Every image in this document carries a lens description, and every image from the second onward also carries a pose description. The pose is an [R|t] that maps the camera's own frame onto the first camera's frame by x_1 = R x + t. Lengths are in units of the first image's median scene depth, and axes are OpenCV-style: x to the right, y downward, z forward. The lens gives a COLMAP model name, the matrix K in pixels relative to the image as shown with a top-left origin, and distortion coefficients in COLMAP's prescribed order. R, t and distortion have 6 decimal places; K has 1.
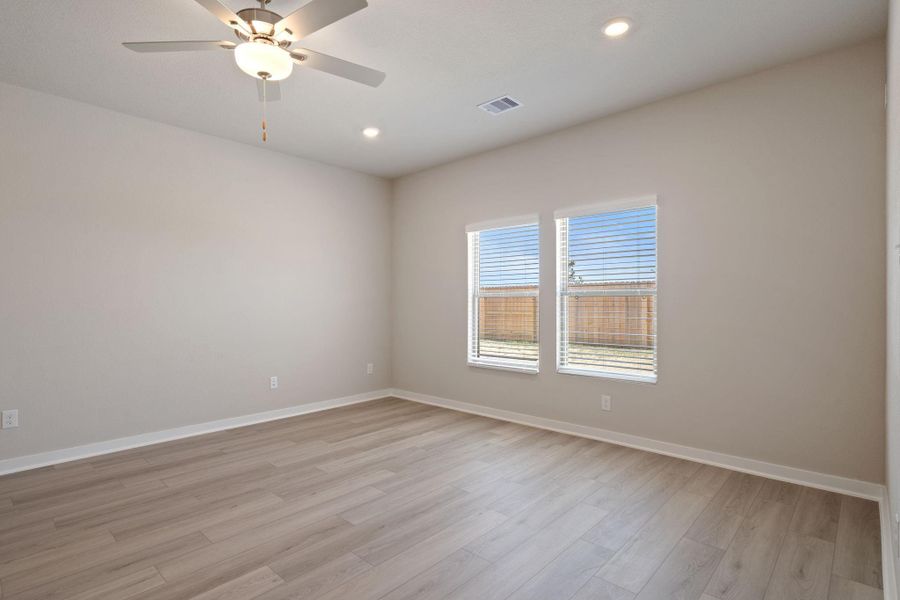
lens RADIAL K [[451.7, 0, 454.7], [0, 451.7, 301.9], [0, 0, 1]] dist [0.003646, -0.000104]
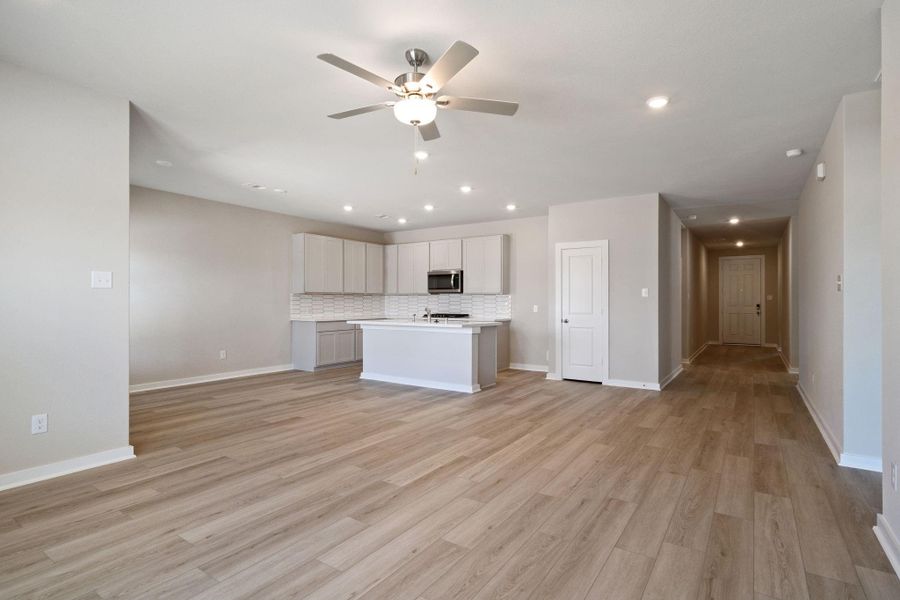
lens RADIAL K [[452.5, 0, 445.4], [0, 452.5, 301.0], [0, 0, 1]] dist [0.007244, 0.000145]
pose [[-0.988828, 0.002244, -0.149045, -0.146870], [0.001933, 0.999996, 0.002236, -0.001804], [0.149050, 0.001923, -0.988828, 1.042390]]
